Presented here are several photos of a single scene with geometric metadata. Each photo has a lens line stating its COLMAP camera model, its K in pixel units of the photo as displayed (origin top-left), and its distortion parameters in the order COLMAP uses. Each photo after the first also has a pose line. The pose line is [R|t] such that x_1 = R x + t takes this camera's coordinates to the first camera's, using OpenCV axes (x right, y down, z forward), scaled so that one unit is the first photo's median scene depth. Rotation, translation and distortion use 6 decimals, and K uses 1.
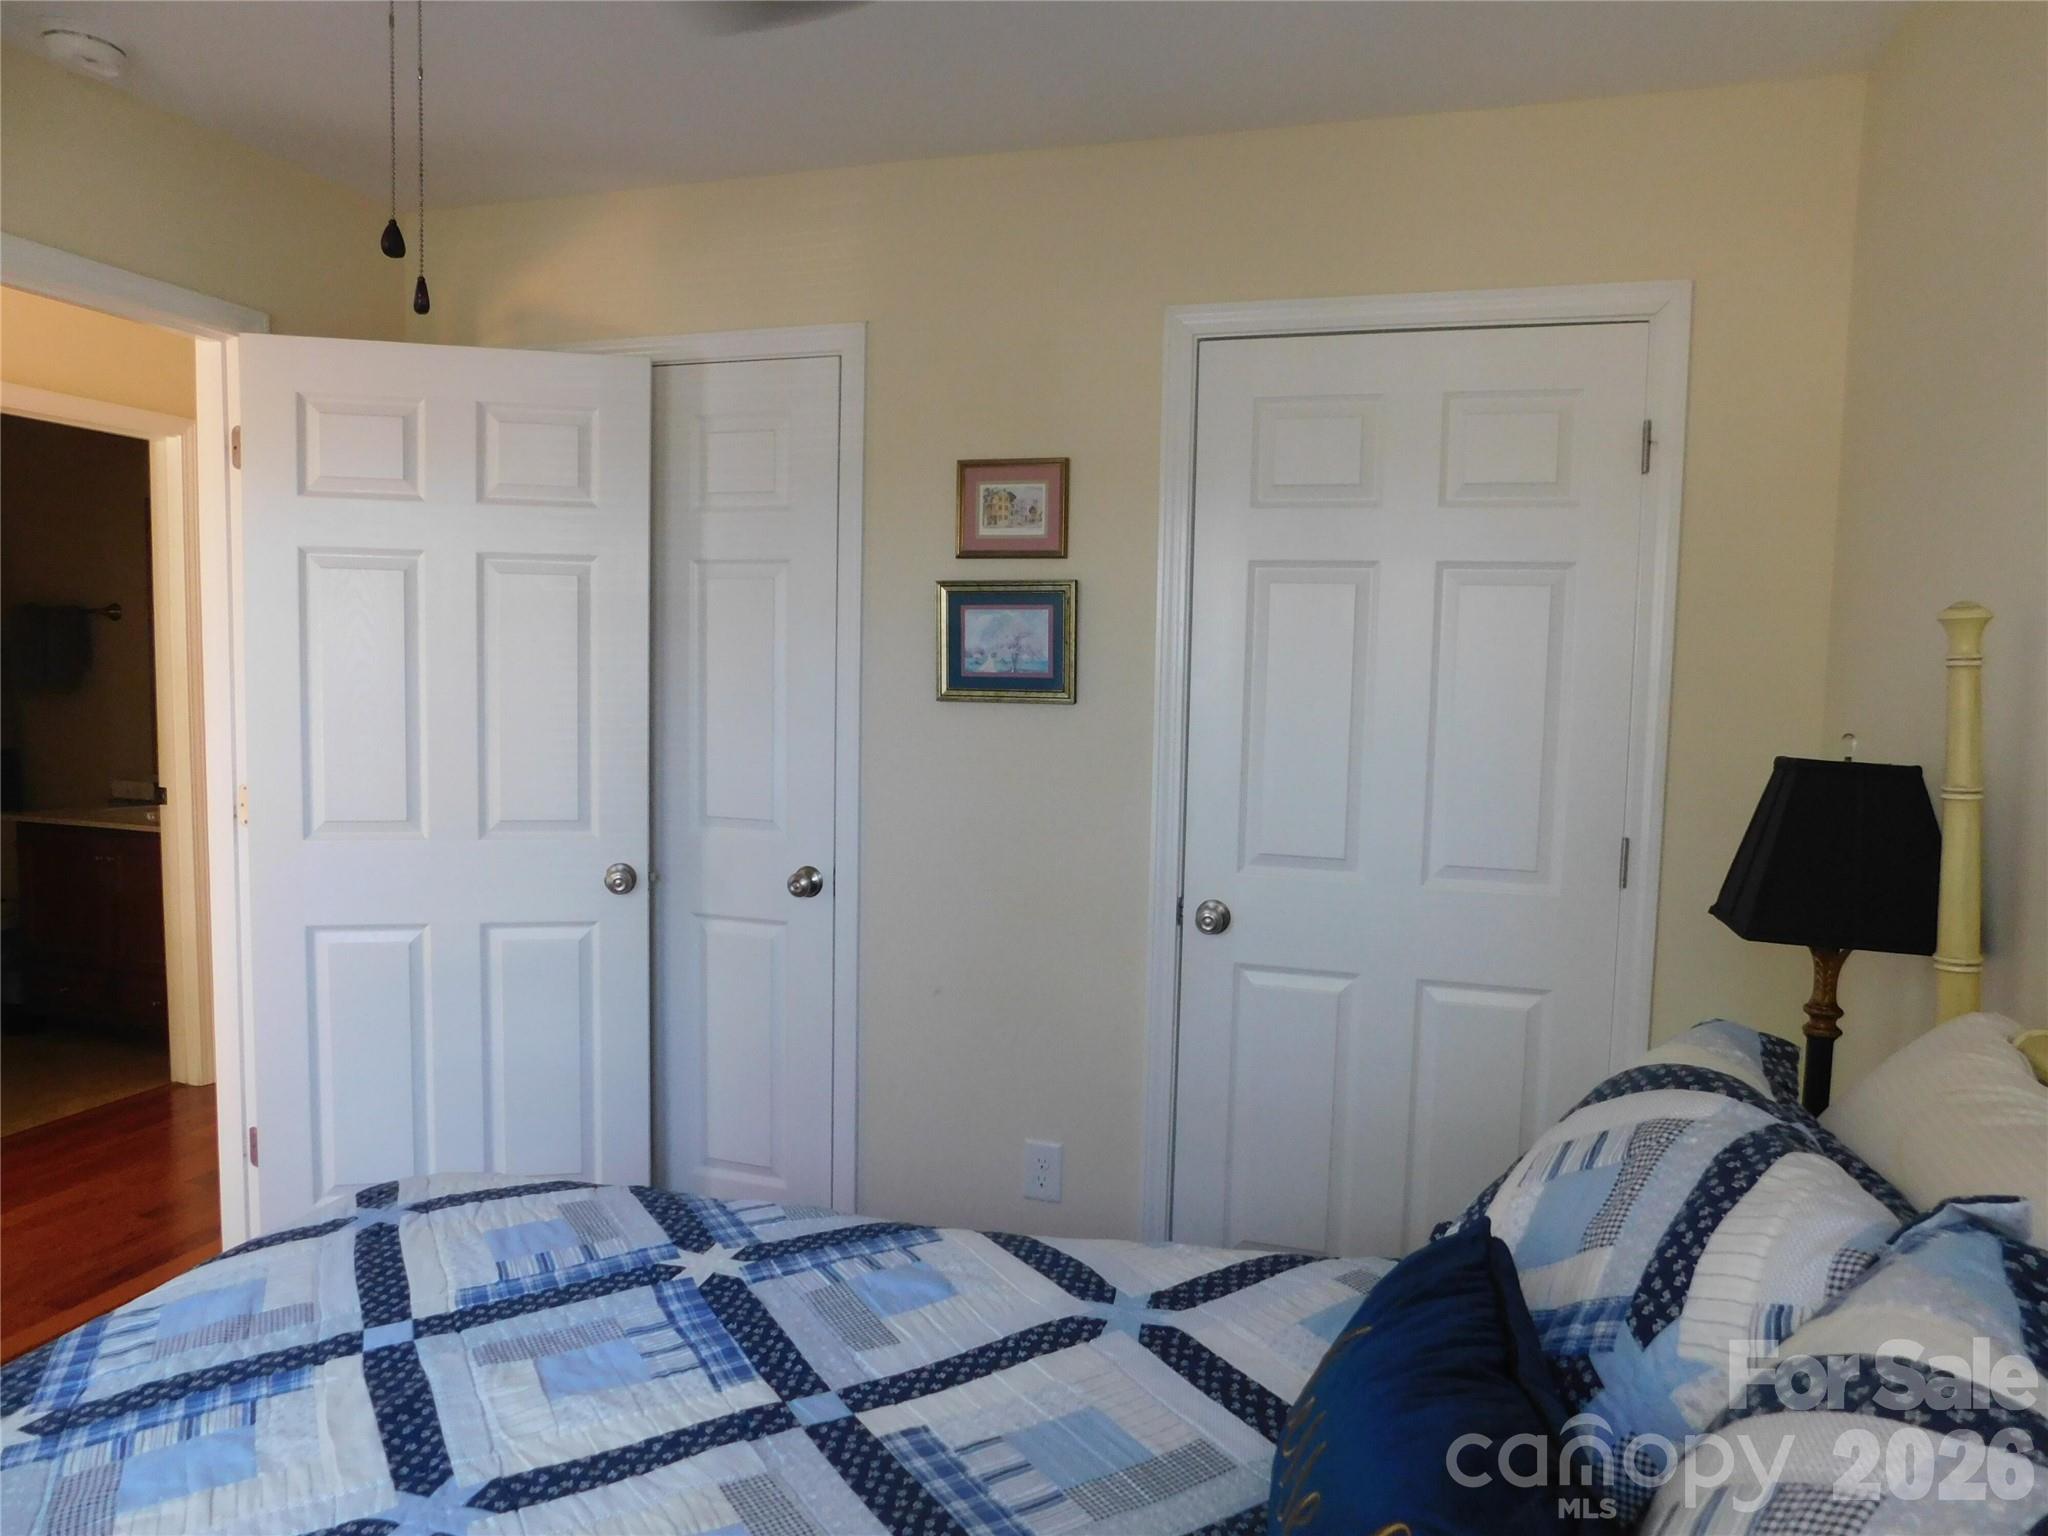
lens RADIAL K [[1336.5, 0, 1024.0], [0, 1336.5, 768.0], [0, 0, 1]] dist [-0.083063, 0.057130]
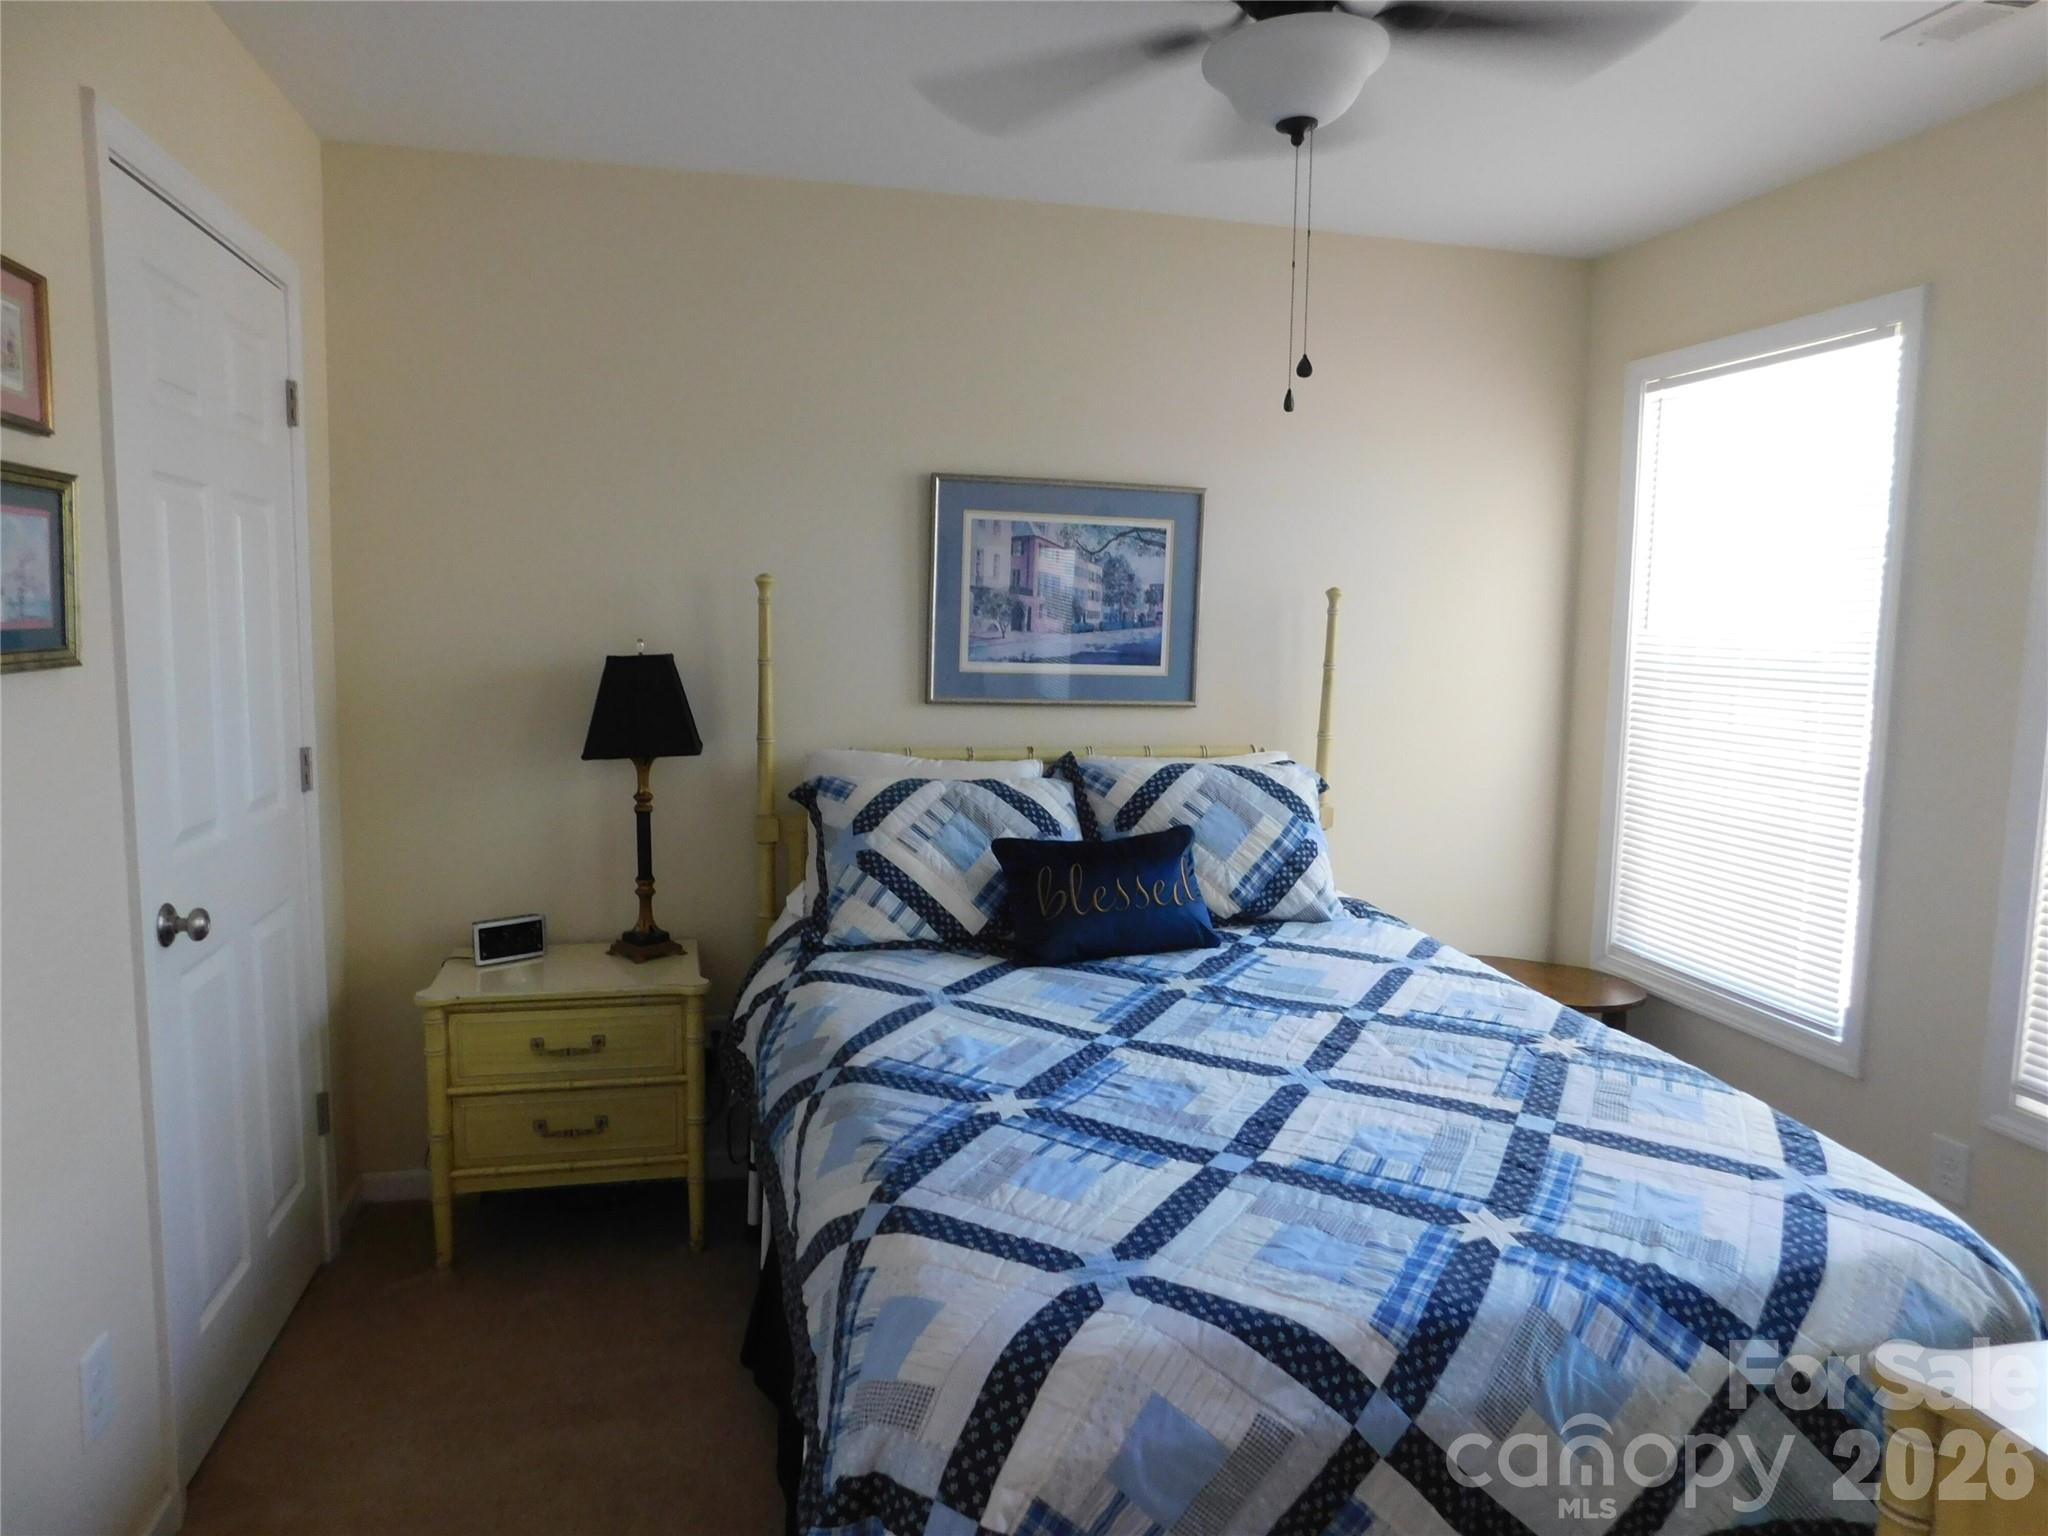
lens RADIAL K [[1336.5, 0, 1024.0], [0, 1336.5, 768.0], [0, 0, 1]] dist [-0.083063, 0.057130]
pose [[-0.512903, -0.129933, 0.848556, -1.425334], [0.036114, 0.984338, 0.172552, -0.174558], [-0.857686, 0.119147, -0.500178, 1.763812]]
